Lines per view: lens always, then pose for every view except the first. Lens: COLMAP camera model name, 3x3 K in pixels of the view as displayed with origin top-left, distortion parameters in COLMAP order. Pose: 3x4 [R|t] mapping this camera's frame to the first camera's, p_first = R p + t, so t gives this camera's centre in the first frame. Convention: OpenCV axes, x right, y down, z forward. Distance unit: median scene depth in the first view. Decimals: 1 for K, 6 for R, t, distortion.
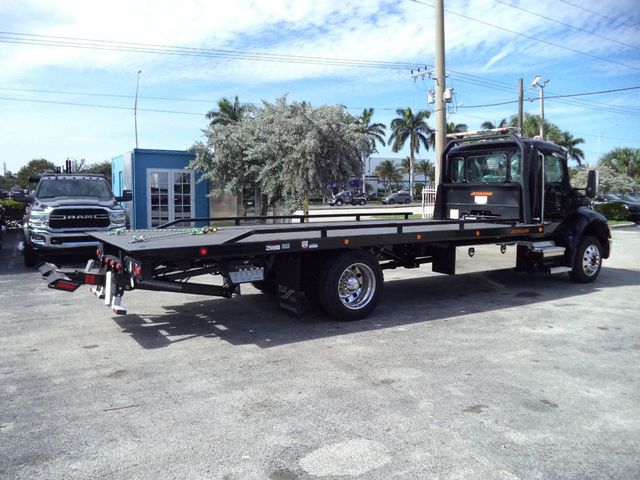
lens RADIAL K [[532.5, 0, 320.7], [0, 532.5, 241.1], [0, 0, 1]] dist [-0.090496, 0.106682]
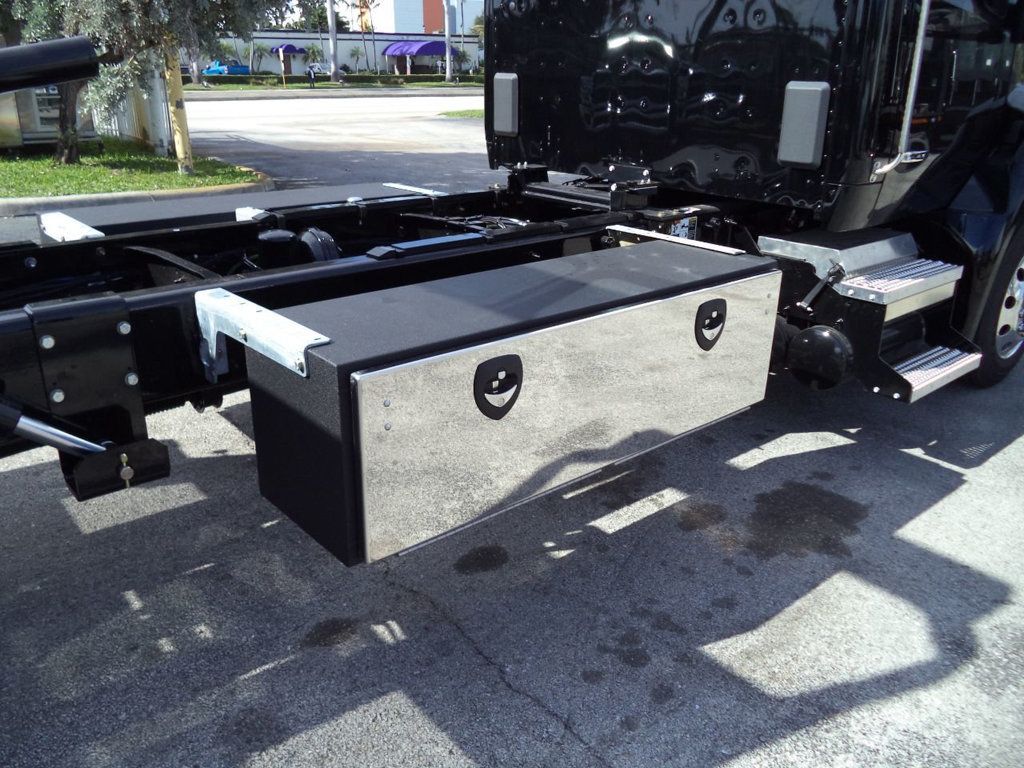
lens RADIAL K [[832.3, 0, 510.4], [0, 832.3, 382.3], [0, 0, 1]] dist [-0.021330, -0.004137]
pose [[0.992197, -0.031089, 0.120744, 0.132548], [-0.002188, 0.963924, 0.266170, -0.020471], [-0.124663, -0.264357, 0.956334, 0.391002]]
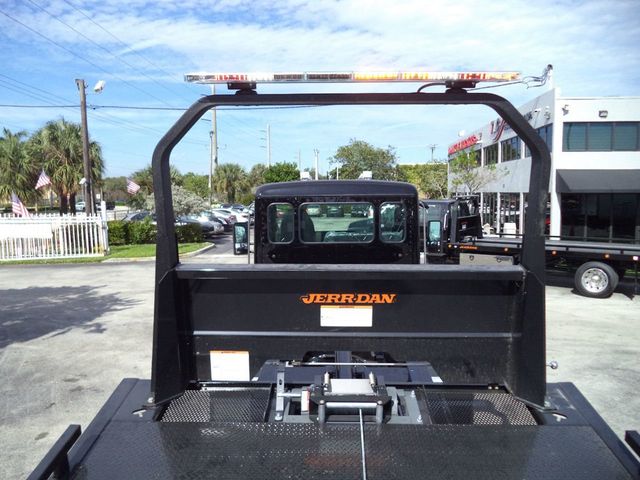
lens RADIAL K [[524.4, 0, 322.7], [0, 524.4, 241.6], [0, 0, 1]] dist [-0.018868, -0.003461]
pose [[0.575499, -0.081238, 0.813757, -0.134152], [0.091847, 0.995179, 0.034395, -0.083401], [-0.812628, 0.054947, 0.580186, 0.389900]]
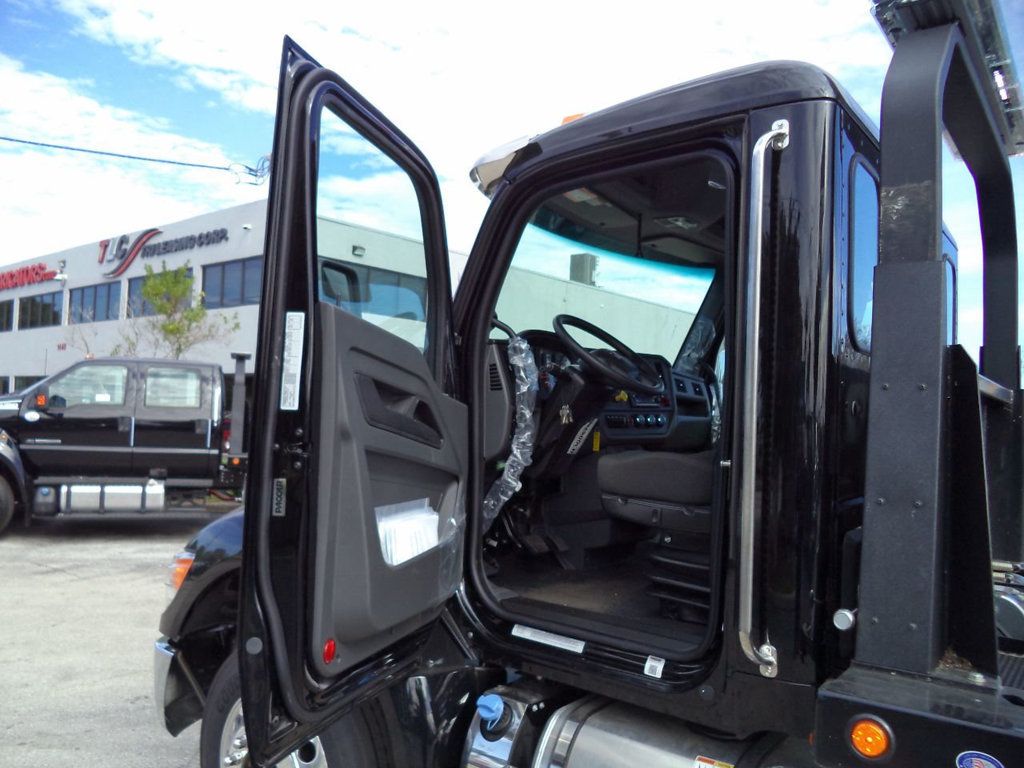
lens RADIAL K [[832.3, 0, 510.4], [0, 832.3, 382.3], [0, 0, 1]] dist [-0.021330, -0.004137]
pose [[-0.322316, 0.025906, 0.946277, 0.059886], [0.062058, 0.998053, -0.006185, -0.068270], [-0.944596, 0.056731, -0.323297, 0.740446]]
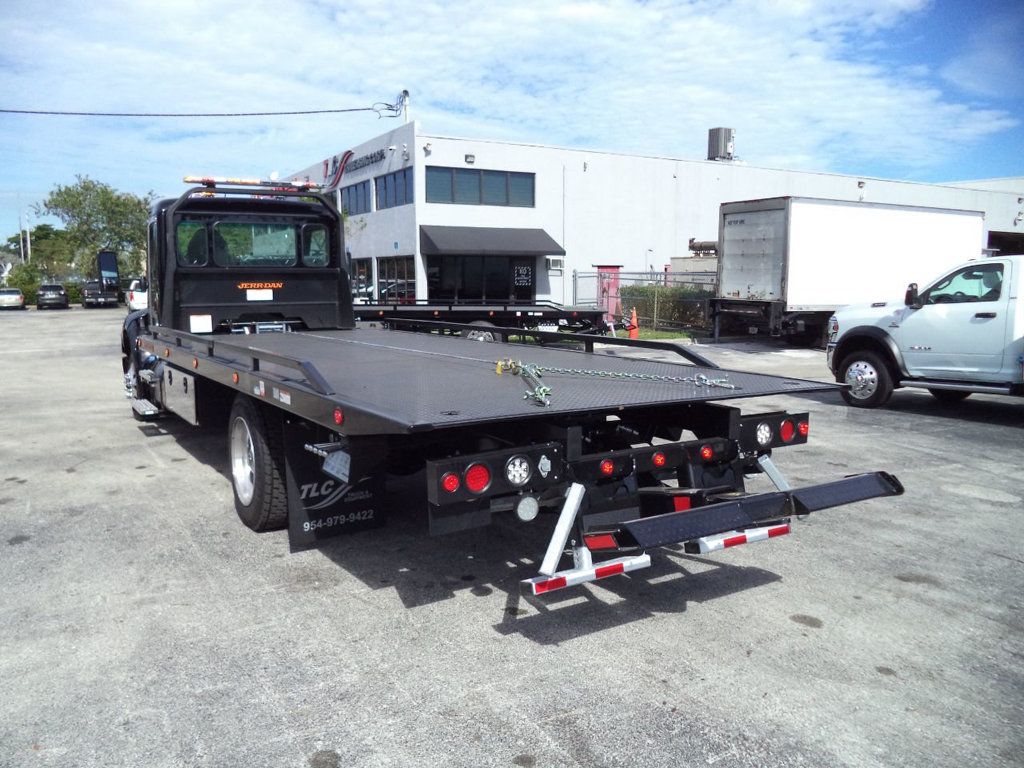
lens RADIAL K [[840.1, 0, 519.6], [0, 840.1, 381.7], [0, 0, 1]] dist [-0.034956, 0.015671]
pose [[0.042490, -0.125670, 0.991162, -0.384432], [0.106687, 0.986956, 0.120564, -0.039389], [-0.993384, 0.100622, 0.055344, 0.405501]]
